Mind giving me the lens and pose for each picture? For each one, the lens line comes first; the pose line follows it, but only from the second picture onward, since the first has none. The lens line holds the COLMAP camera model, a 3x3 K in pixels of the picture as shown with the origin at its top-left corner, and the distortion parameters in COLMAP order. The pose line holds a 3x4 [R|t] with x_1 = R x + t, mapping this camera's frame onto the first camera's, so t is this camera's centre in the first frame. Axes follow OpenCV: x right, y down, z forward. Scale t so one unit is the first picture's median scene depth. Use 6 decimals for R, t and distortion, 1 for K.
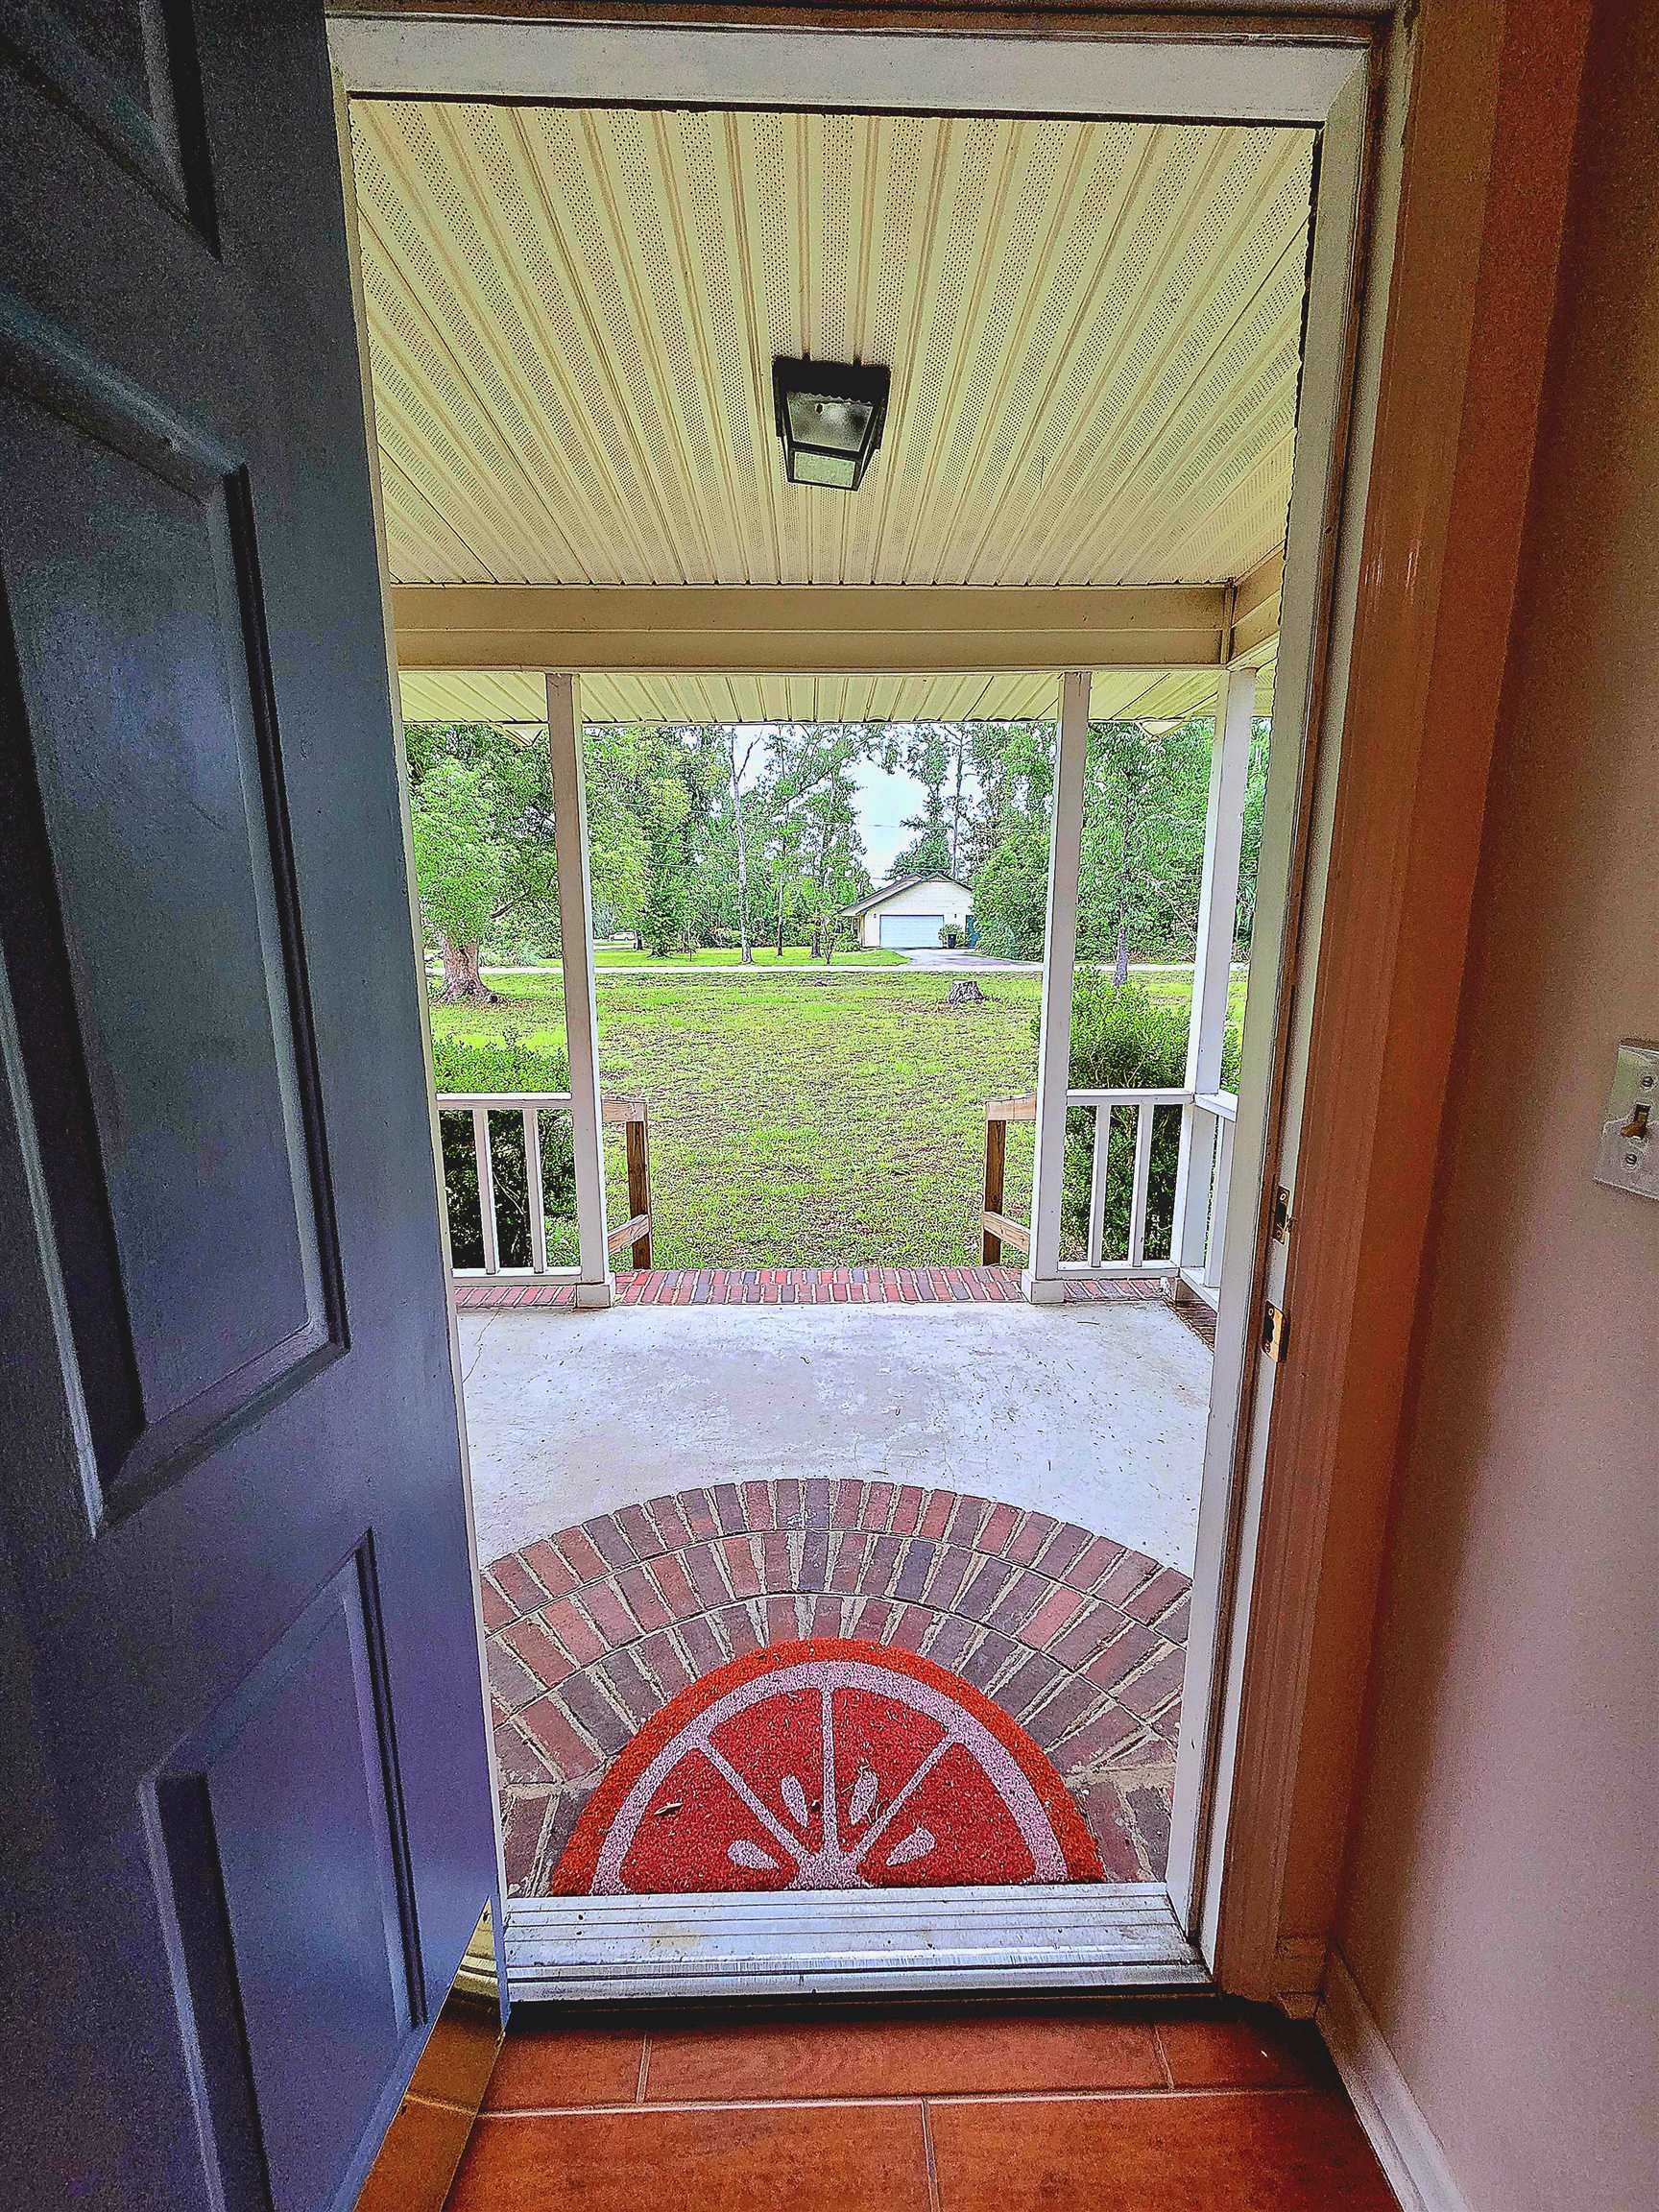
lens RADIAL K [[912.3, 0, 831.2], [0, 912.3, 1115.6], [0, 0, 1]] dist [0.009681, -0.005114]
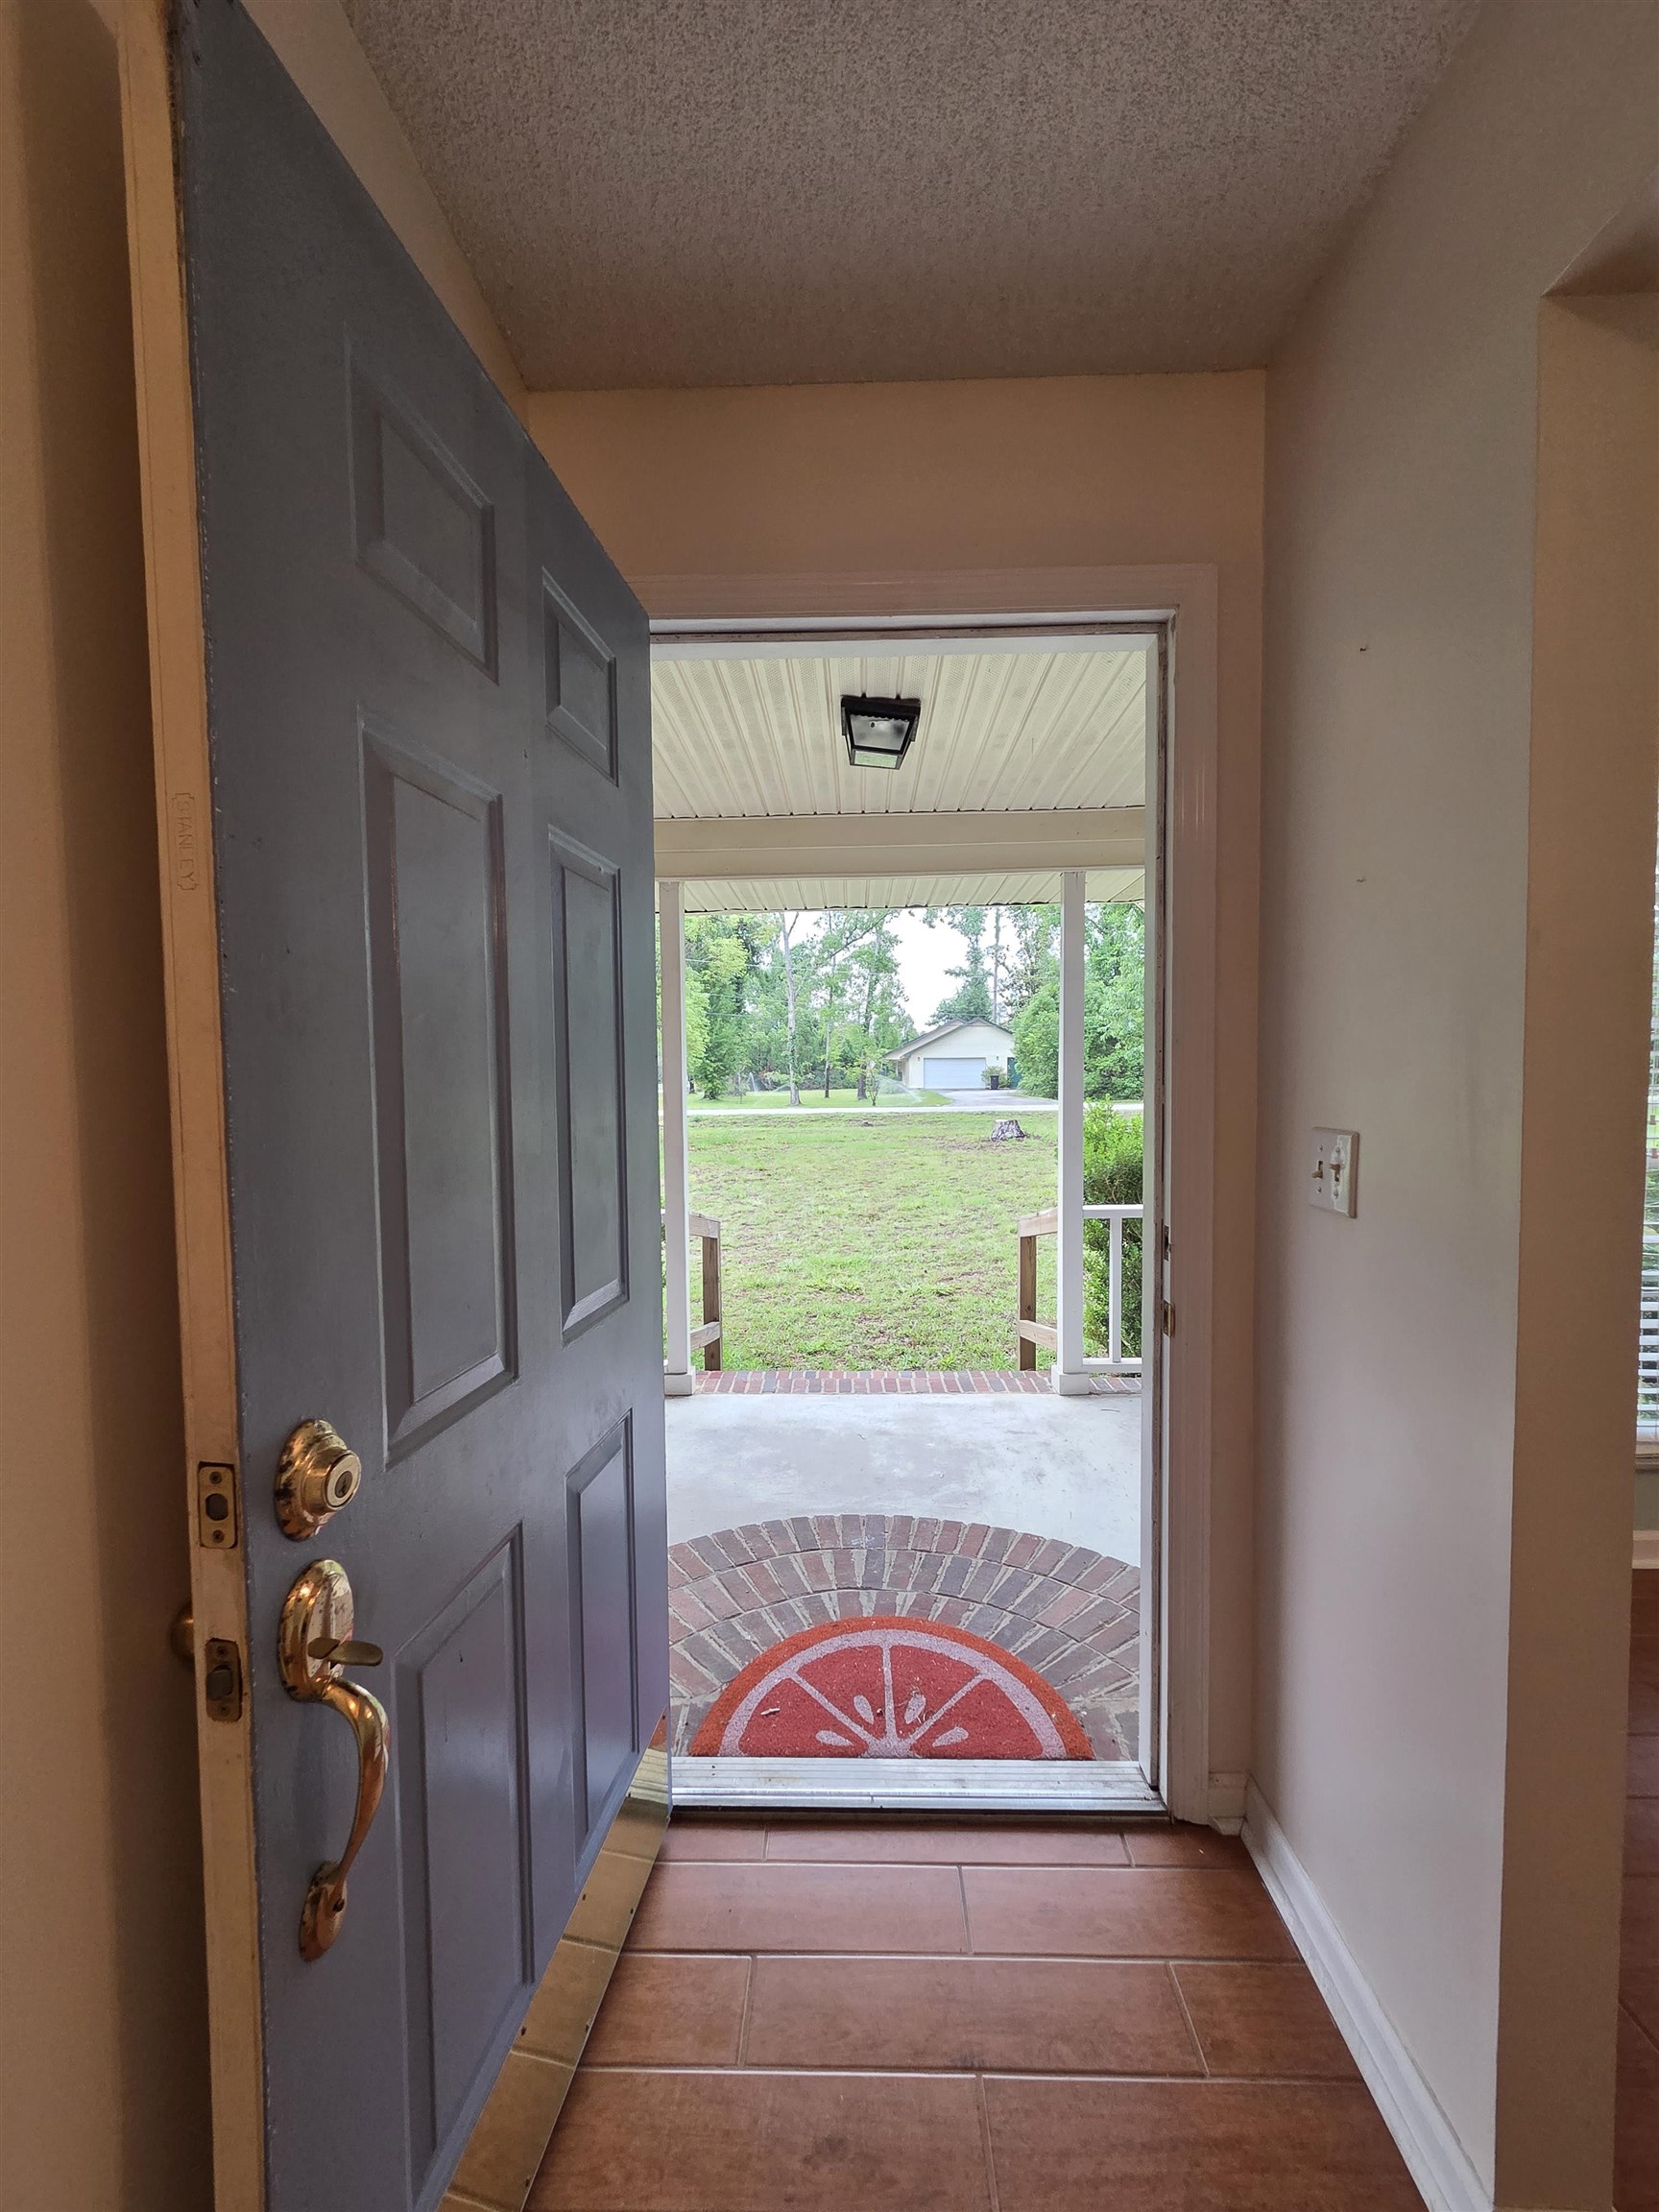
lens RADIAL K [[912.3, 0, 831.2], [0, 912.3, 1115.6], [0, 0, 1]] dist [0.009681, -0.005114]
pose [[0.998753, -0.007264, -0.049399, -0.007843], [-0.000402, 0.988160, -0.153428, 0.048304], [0.049929, 0.153256, 0.986924, -0.240860]]
